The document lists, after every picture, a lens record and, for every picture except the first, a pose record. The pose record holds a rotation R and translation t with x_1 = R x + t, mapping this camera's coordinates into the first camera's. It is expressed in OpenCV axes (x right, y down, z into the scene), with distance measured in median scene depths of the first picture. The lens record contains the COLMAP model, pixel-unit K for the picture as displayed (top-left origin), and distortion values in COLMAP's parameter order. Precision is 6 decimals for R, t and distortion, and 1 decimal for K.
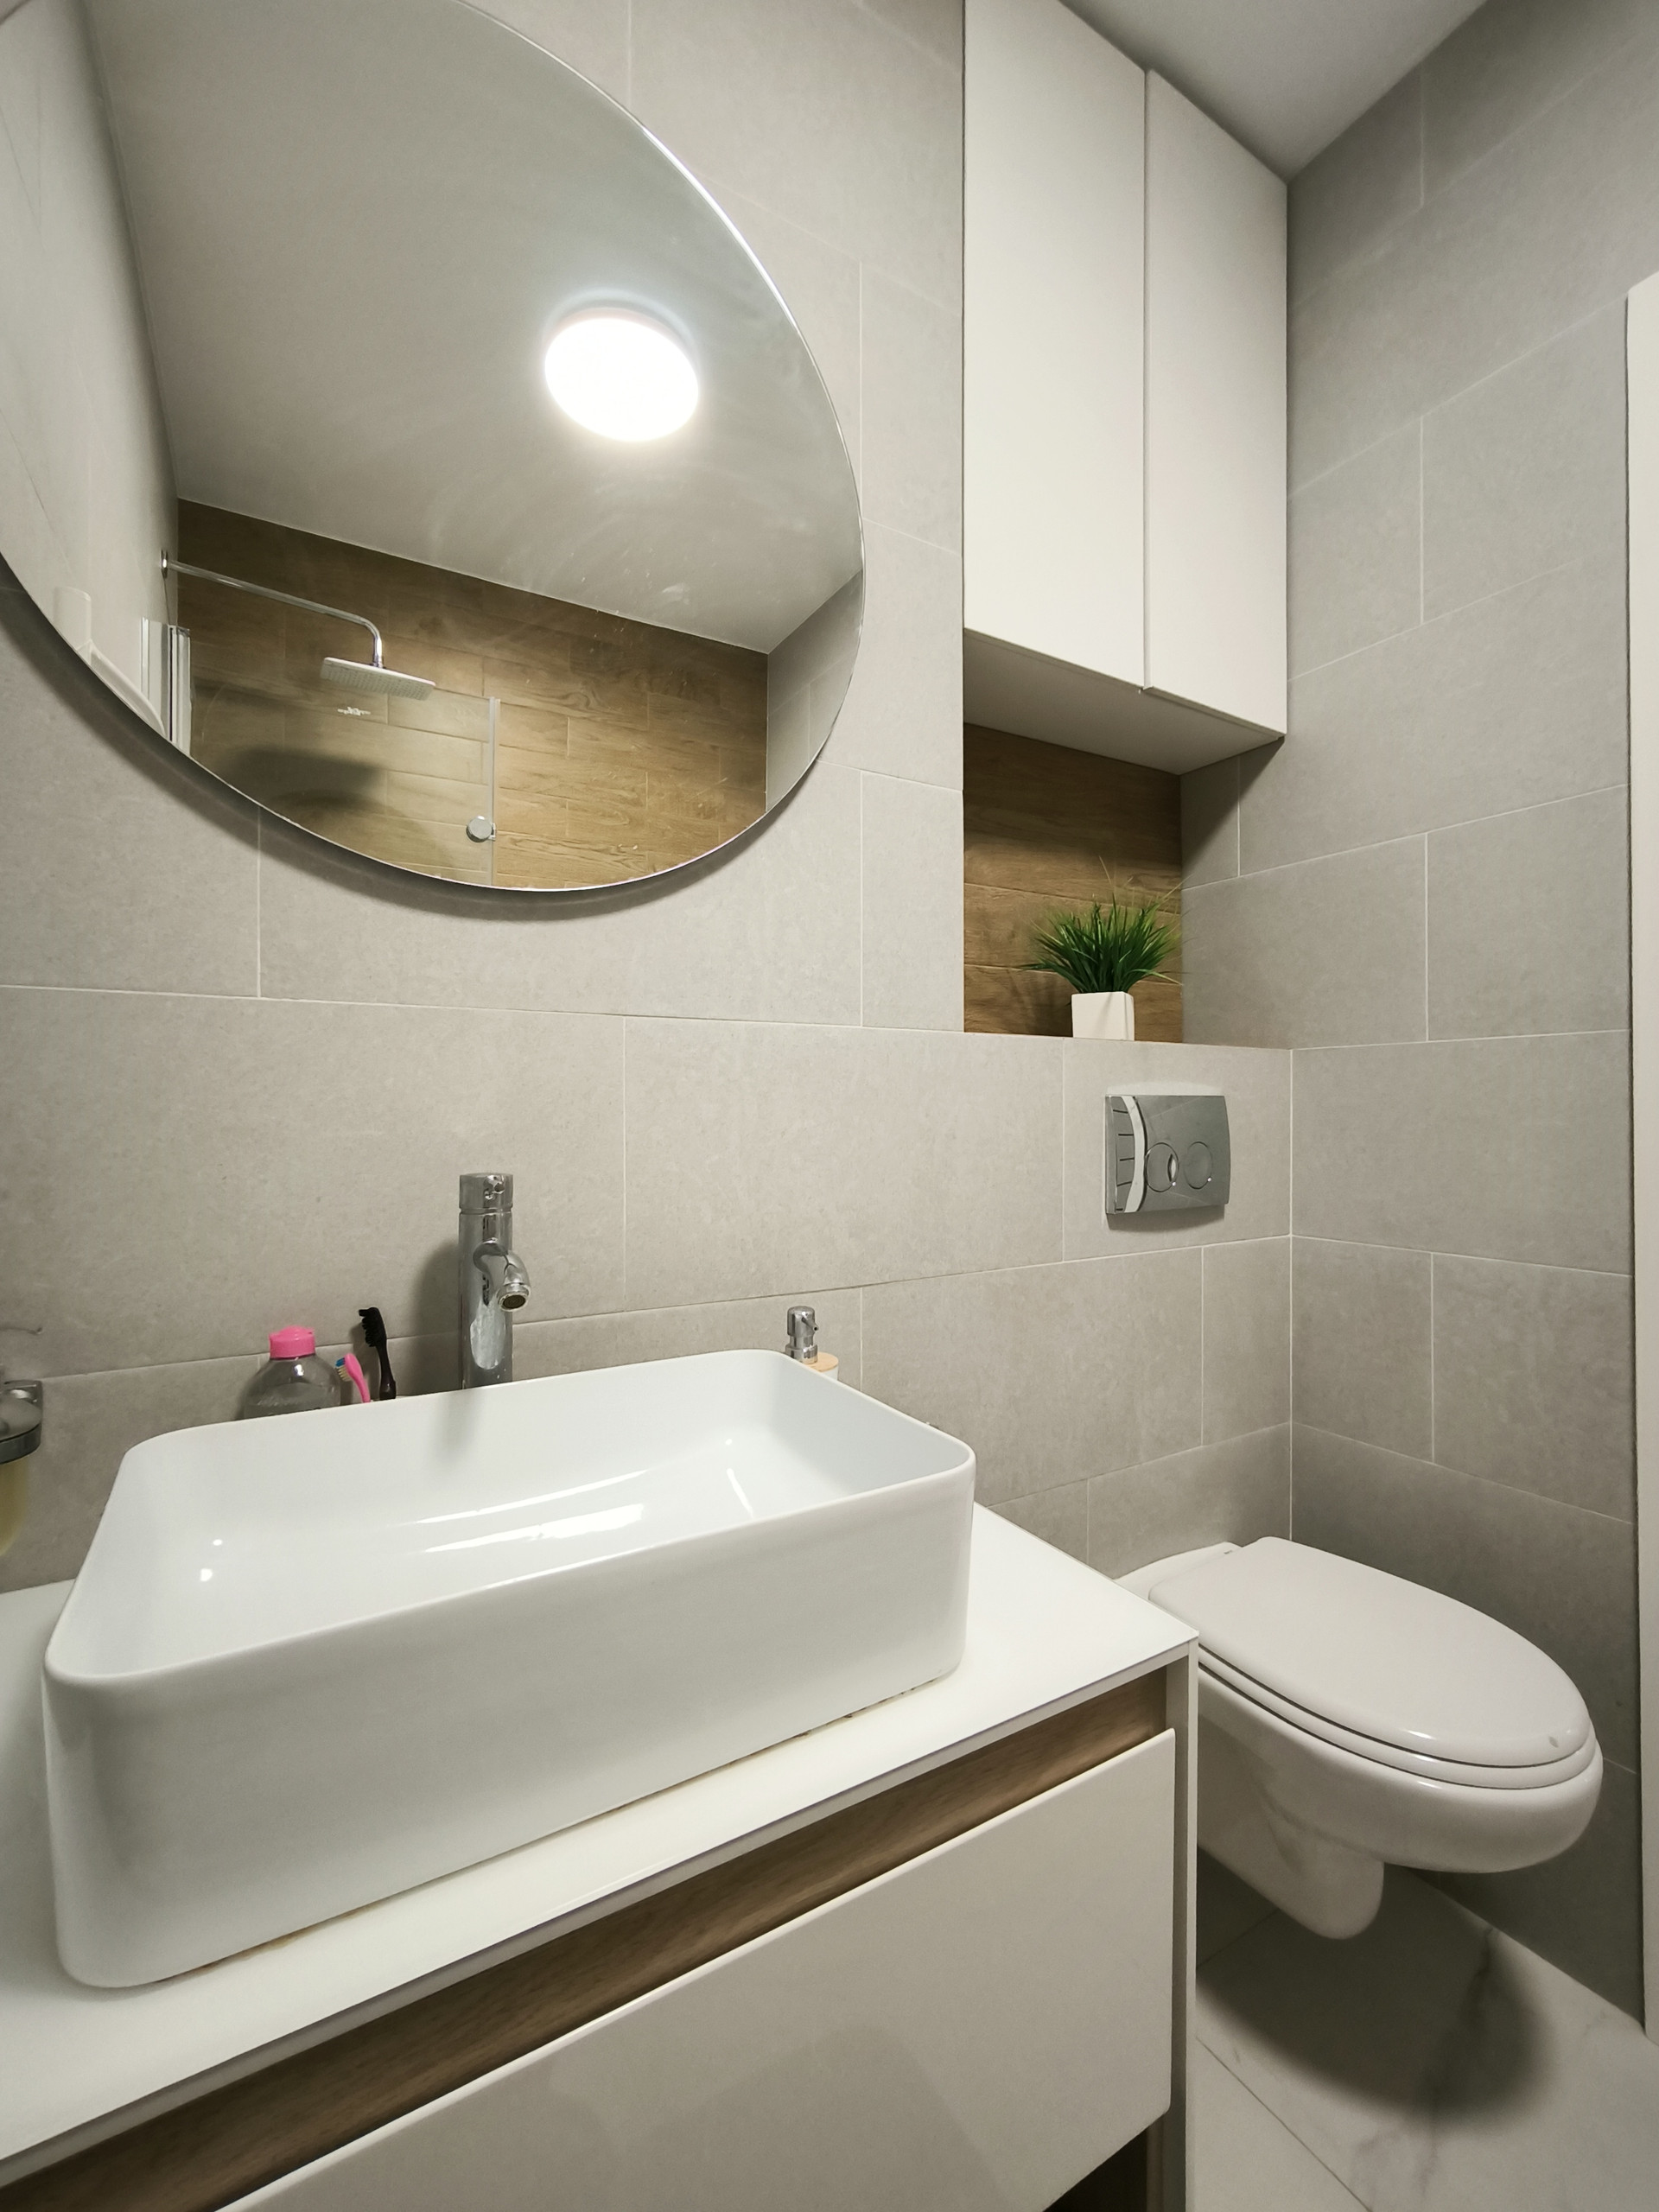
lens RADIAL K [[956.5, 0, 845.5], [0, 956.5, 1109.2], [0, 0, 1]] dist [-0.016896, 0.013579]
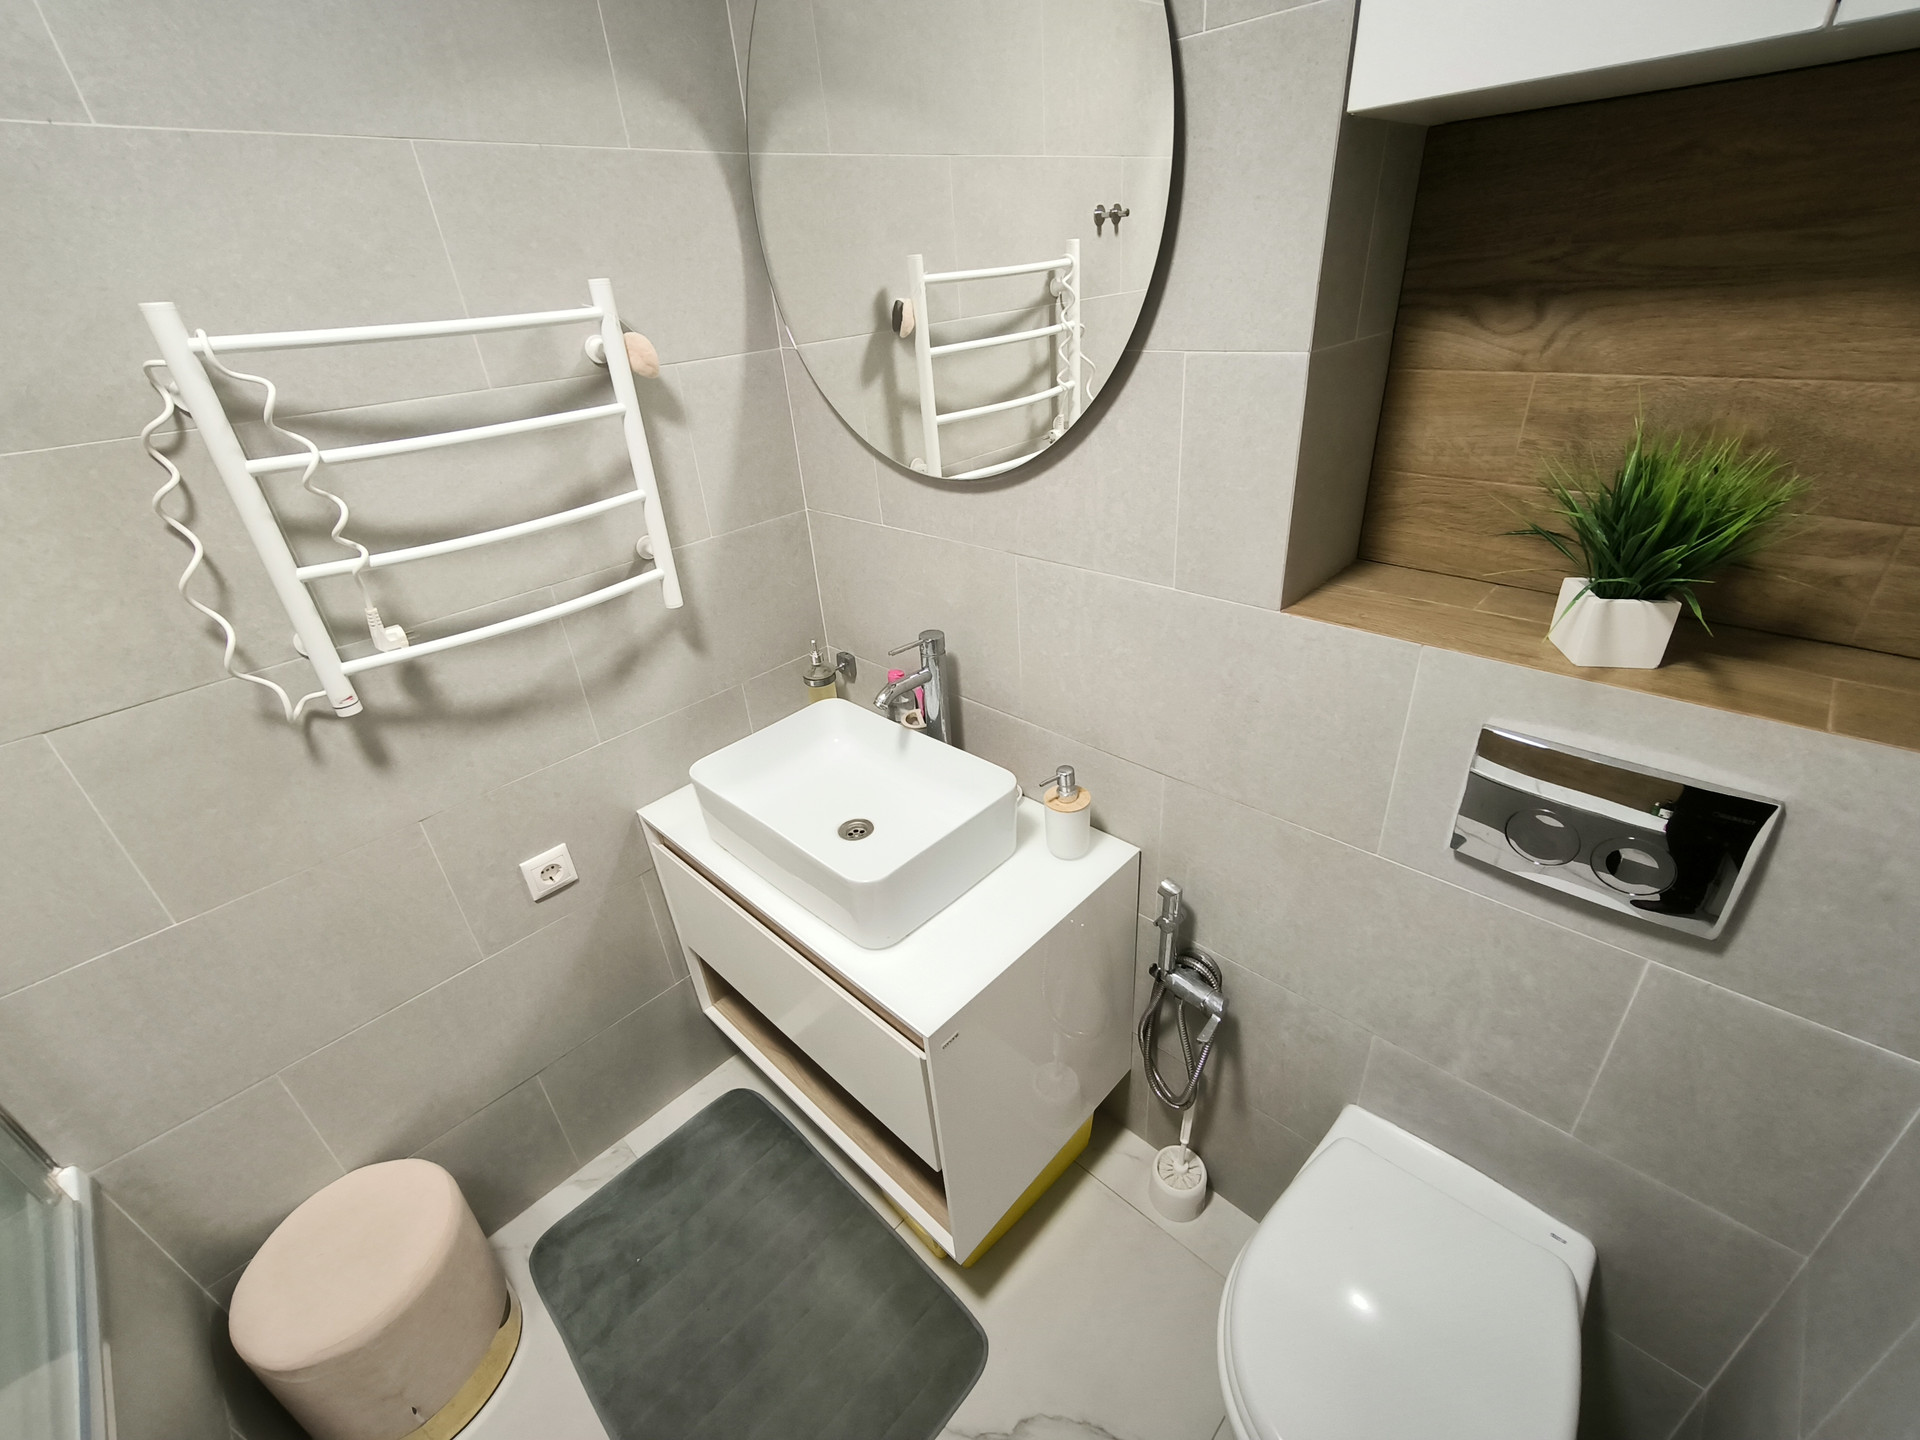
lens RADIAL K [[830.2, 0, 958.7], [0, 830.2, 710.4], [0, 0, 1]] dist [-0.016896, 0.013579]
pose [[0.257472, 0.447360, -0.856492, 0.885073], [0.070130, 0.875386, 0.478311, -0.459499], [0.963738, -0.183218, 0.194014, 0.521134]]
